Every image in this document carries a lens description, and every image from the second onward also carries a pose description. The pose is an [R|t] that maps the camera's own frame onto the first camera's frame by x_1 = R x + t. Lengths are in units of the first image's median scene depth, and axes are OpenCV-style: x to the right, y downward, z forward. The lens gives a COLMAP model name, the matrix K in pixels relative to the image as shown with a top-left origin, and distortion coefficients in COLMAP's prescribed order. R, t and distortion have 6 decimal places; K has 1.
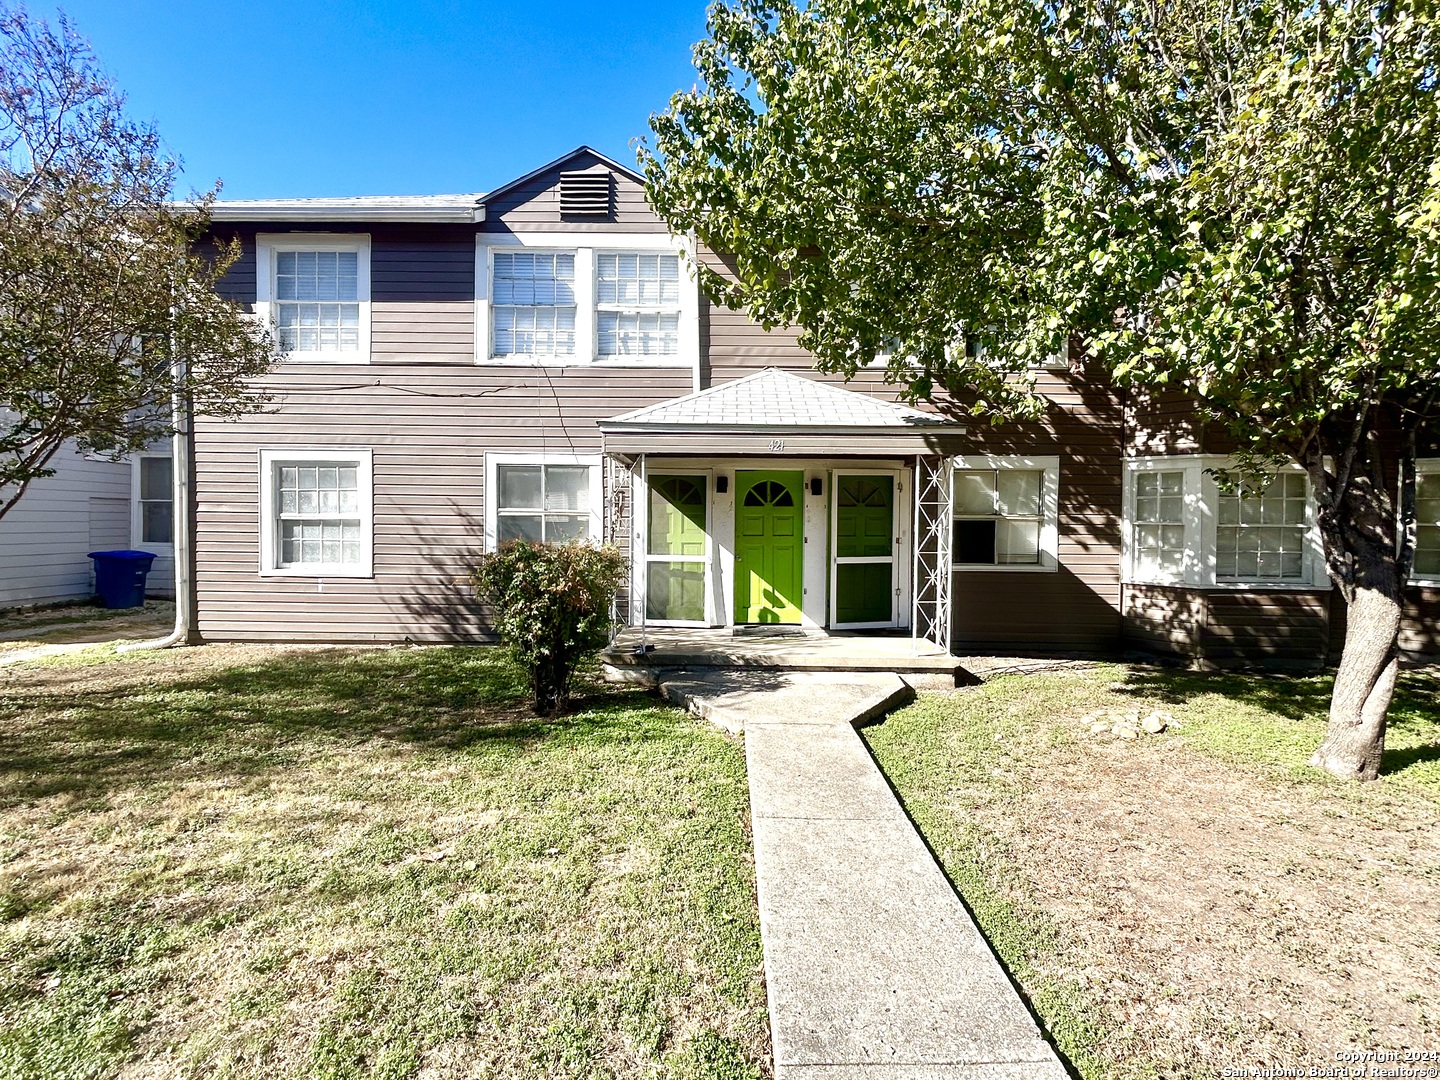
lens RADIAL K [[711.8, 0, 725.9], [0, 711.8, 541.2], [0, 0, 1]] dist [-0.003650, 0.000063]
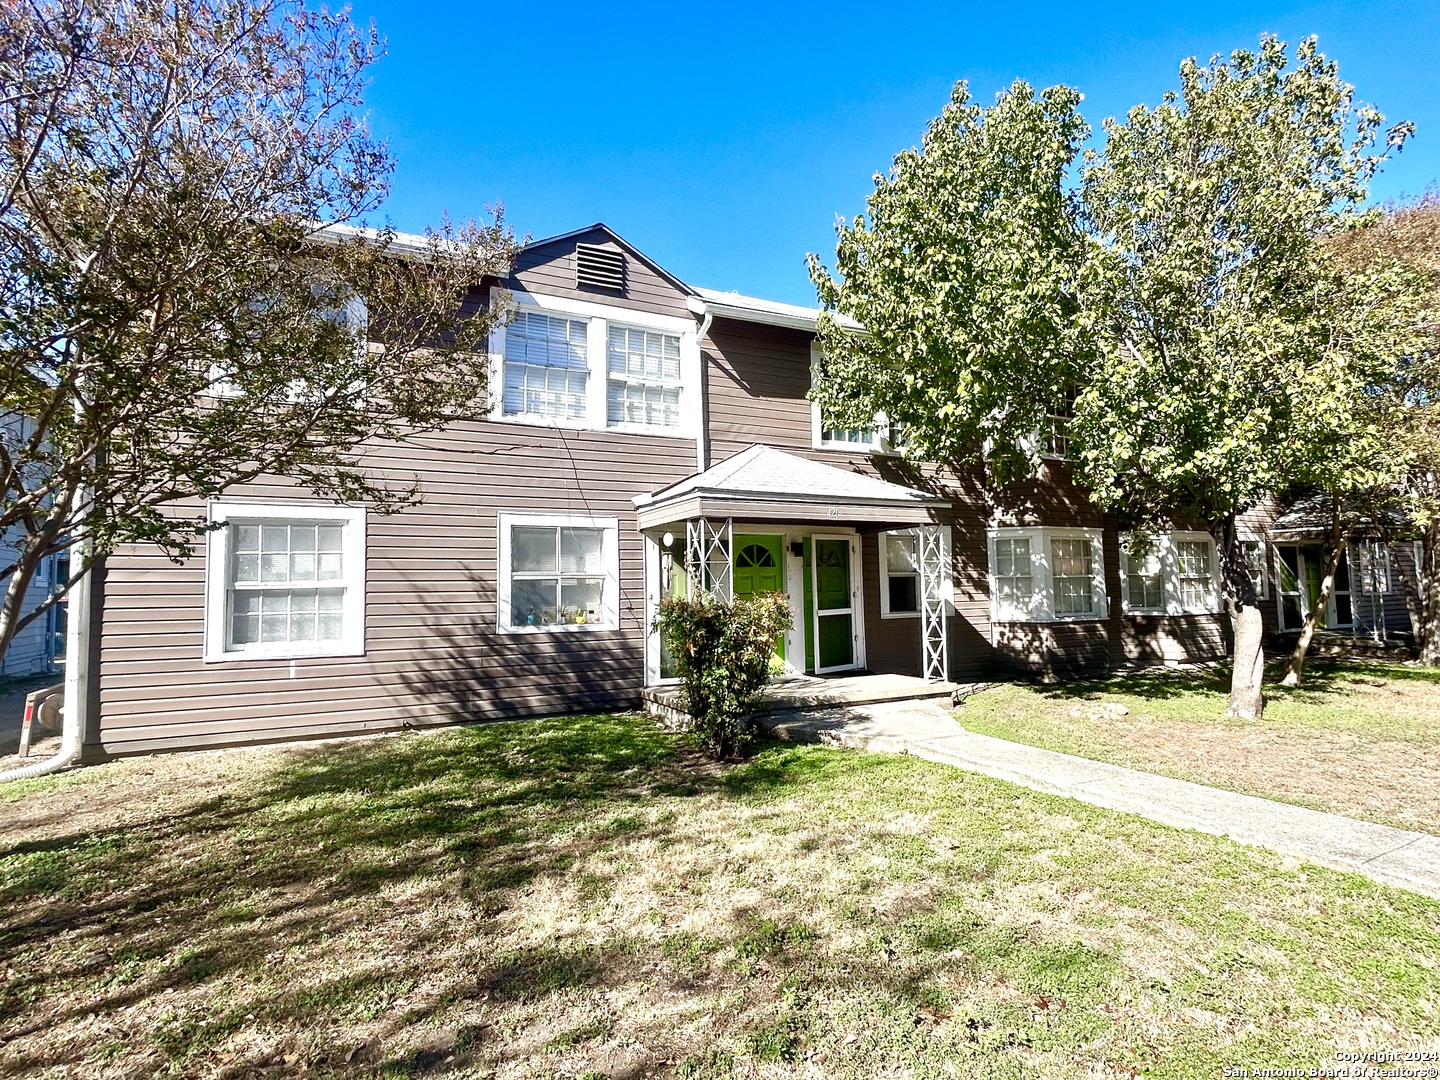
lens RADIAL K [[735.8, 0, 719.0], [0, 735.8, 542.3], [0, 0, 1]] dist [0.000065, -0.001613]
pose [[0.886830, 0.005038, 0.462069, -0.530715], [0.038698, 0.995618, -0.085128, 0.008050], [-0.460473, 0.093376, 0.882749, 0.010740]]
